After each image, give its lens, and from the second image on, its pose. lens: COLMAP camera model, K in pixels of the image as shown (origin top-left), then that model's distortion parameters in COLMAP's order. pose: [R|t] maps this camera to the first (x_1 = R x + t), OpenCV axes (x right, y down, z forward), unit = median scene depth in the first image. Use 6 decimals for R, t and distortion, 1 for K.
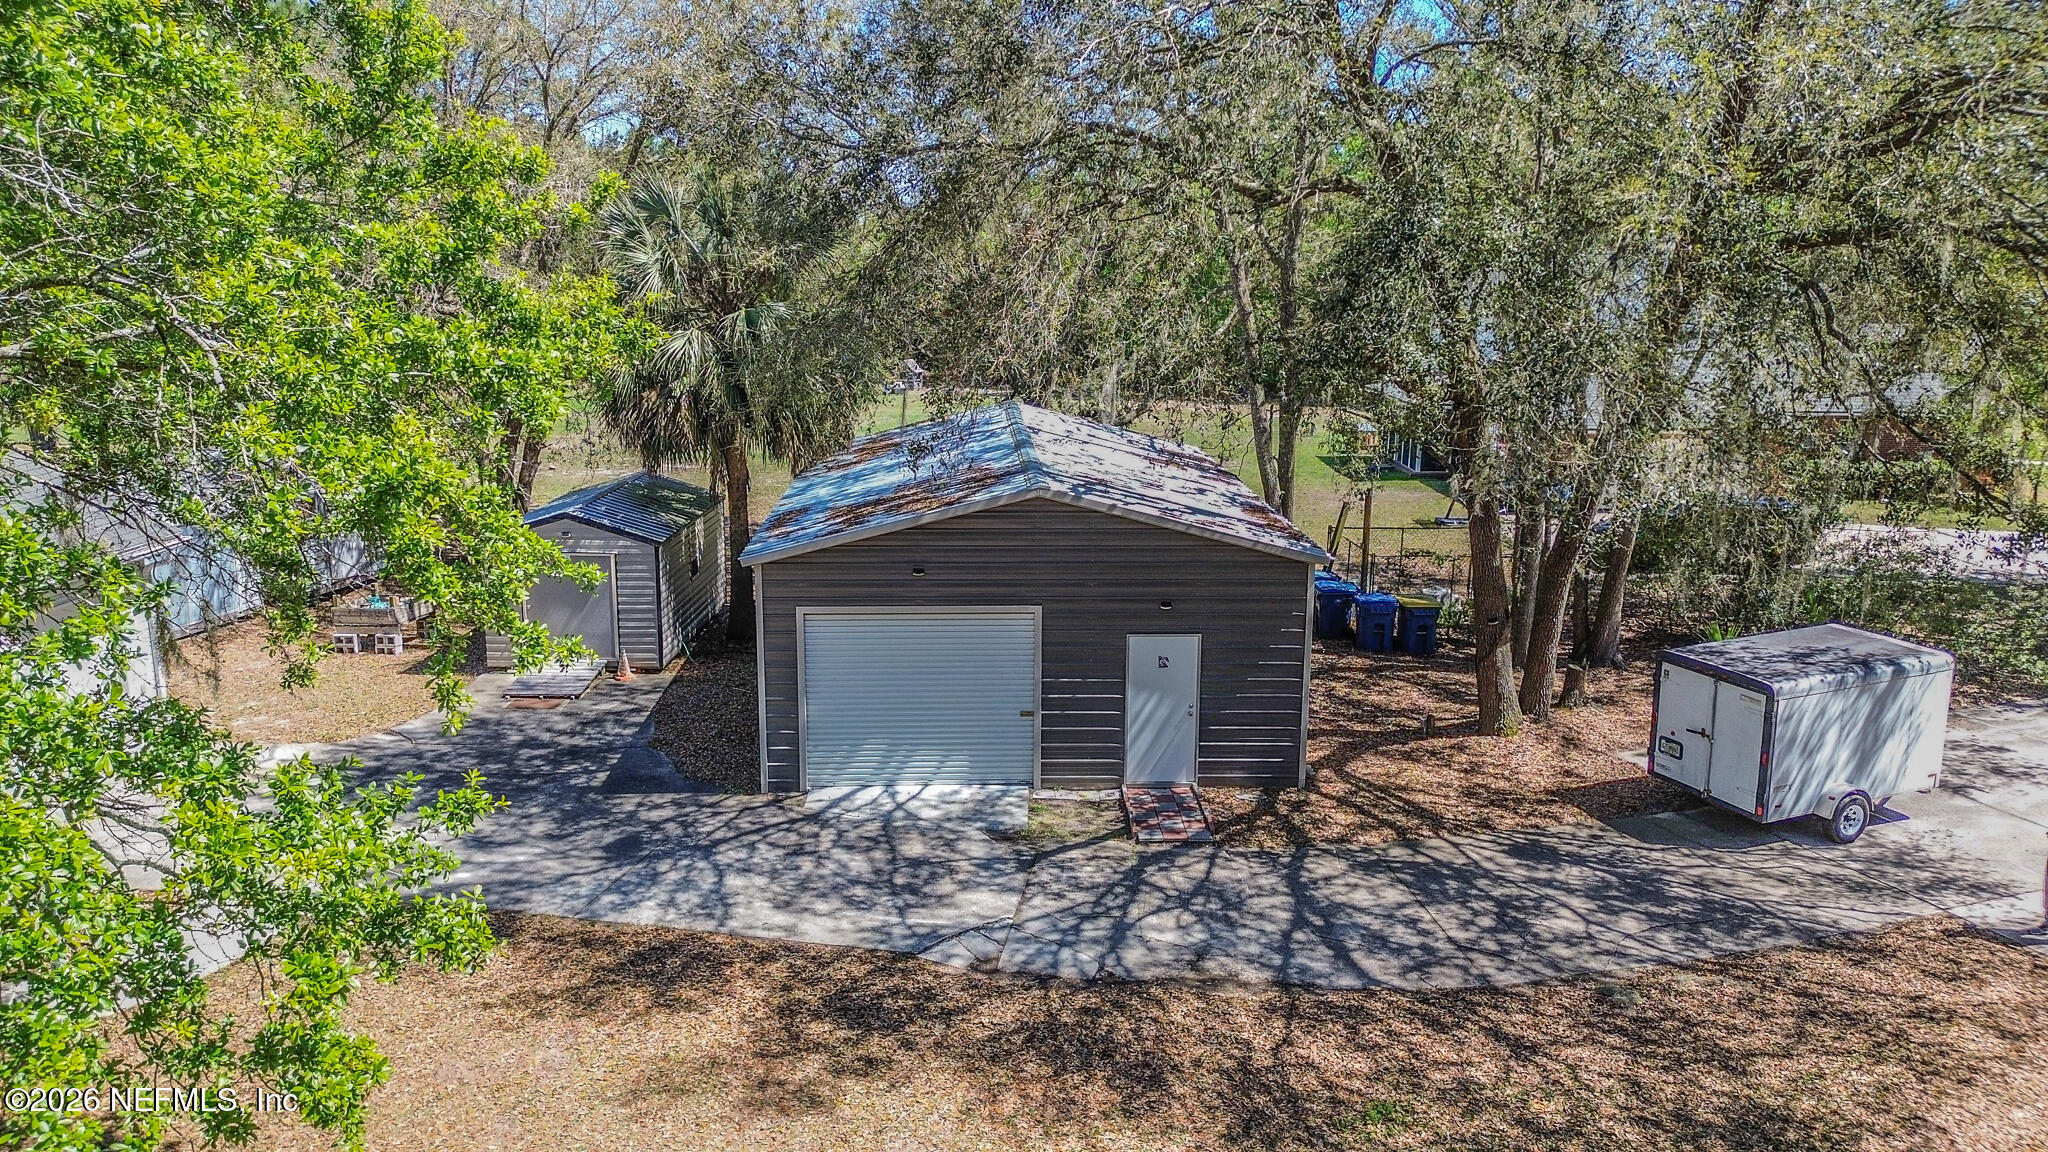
lens RADIAL K [[1447.5, 0, 1048.6], [0, 1447.5, 572.6], [0, 0, 1]] dist [0.035619, 0.000925]
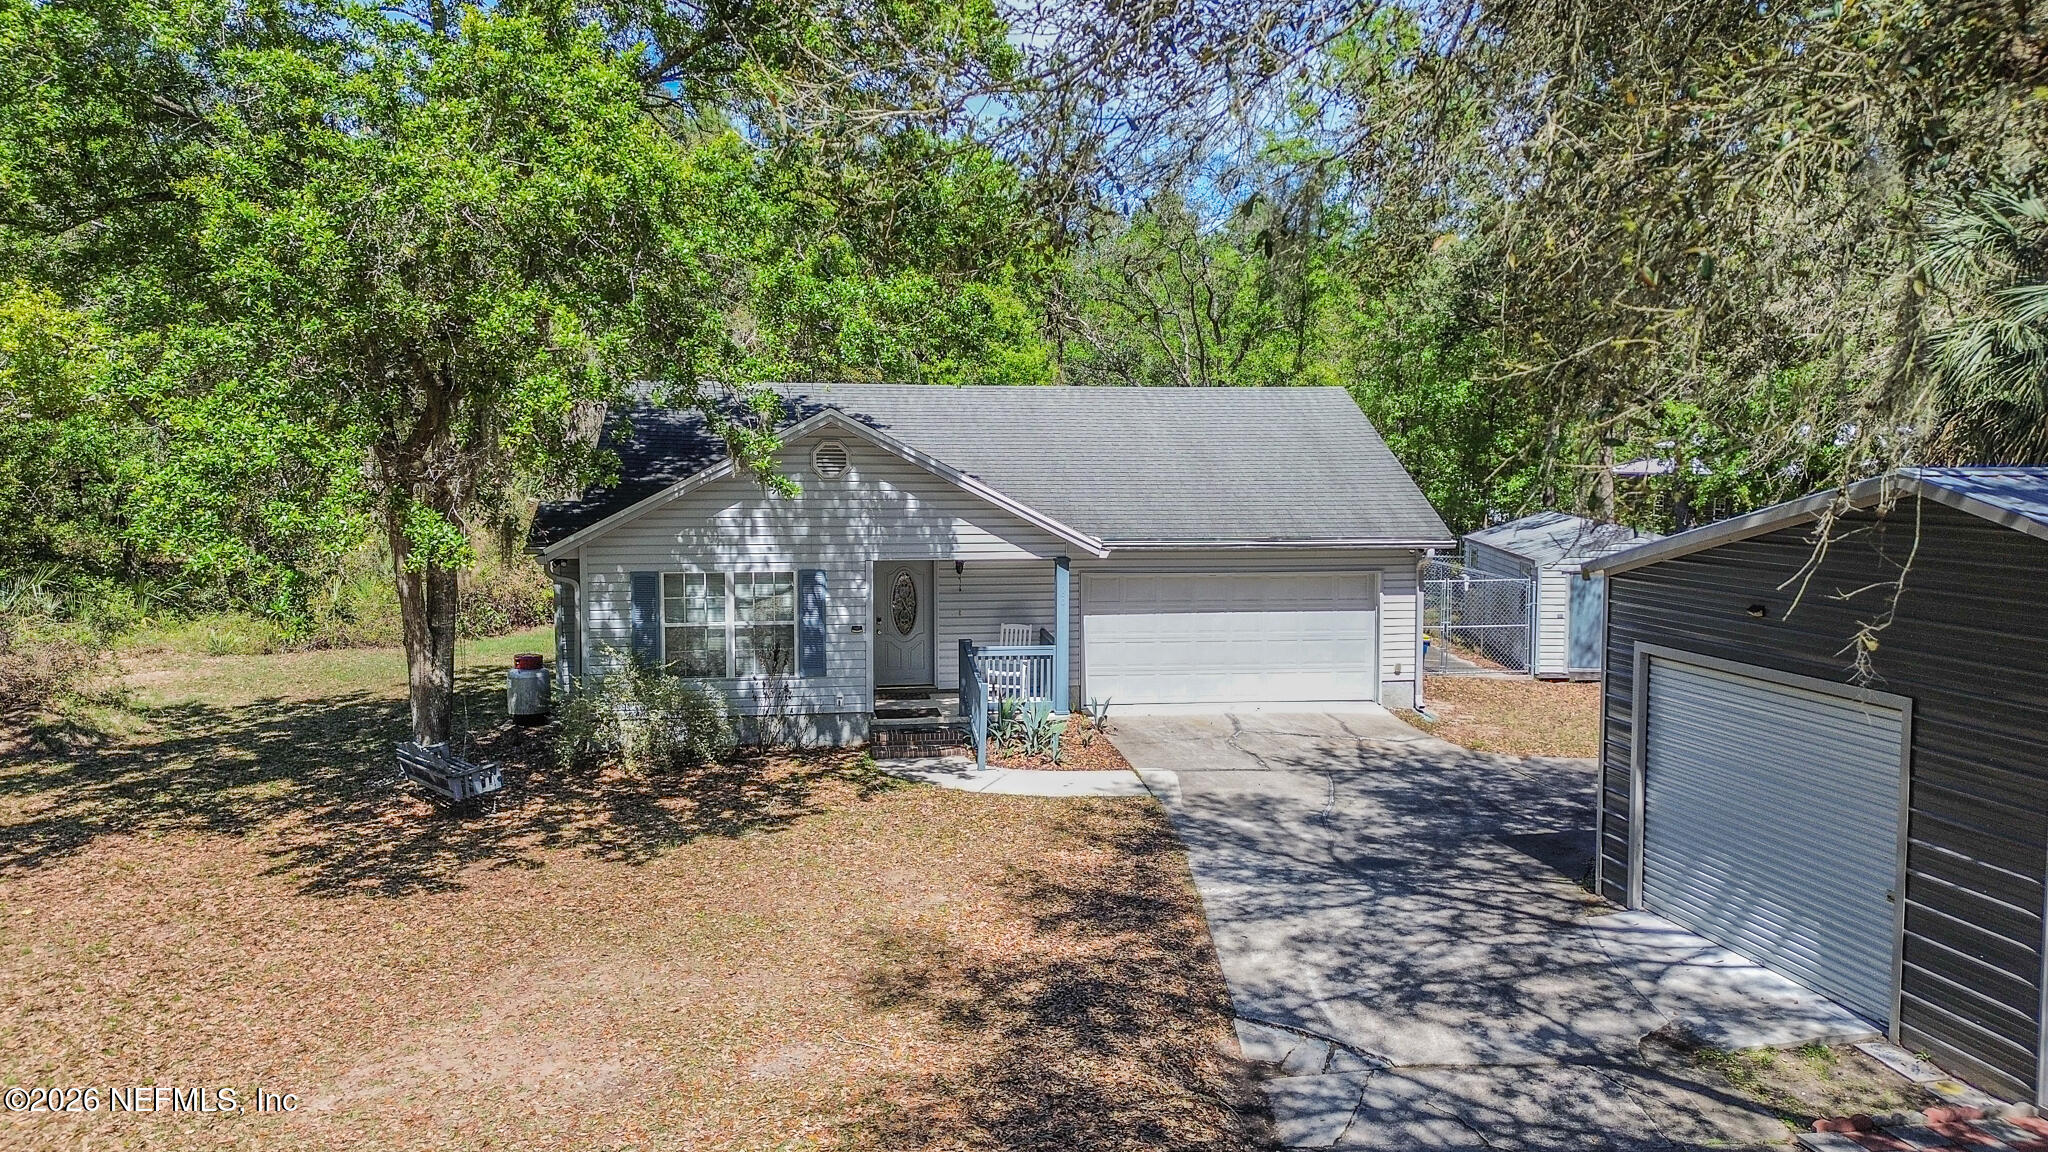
lens RADIAL K [[1470.6, 0, 1024.0], [0, 1470.6, 576.0], [0, 0, 1]] dist [0.065420, -0.068059]
pose [[0.136547, 0.073734, -0.987886, 0.528626], [-0.209493, 0.976822, 0.043952, 0.023404], [0.968229, 0.200954, 0.148829, 0.605004]]
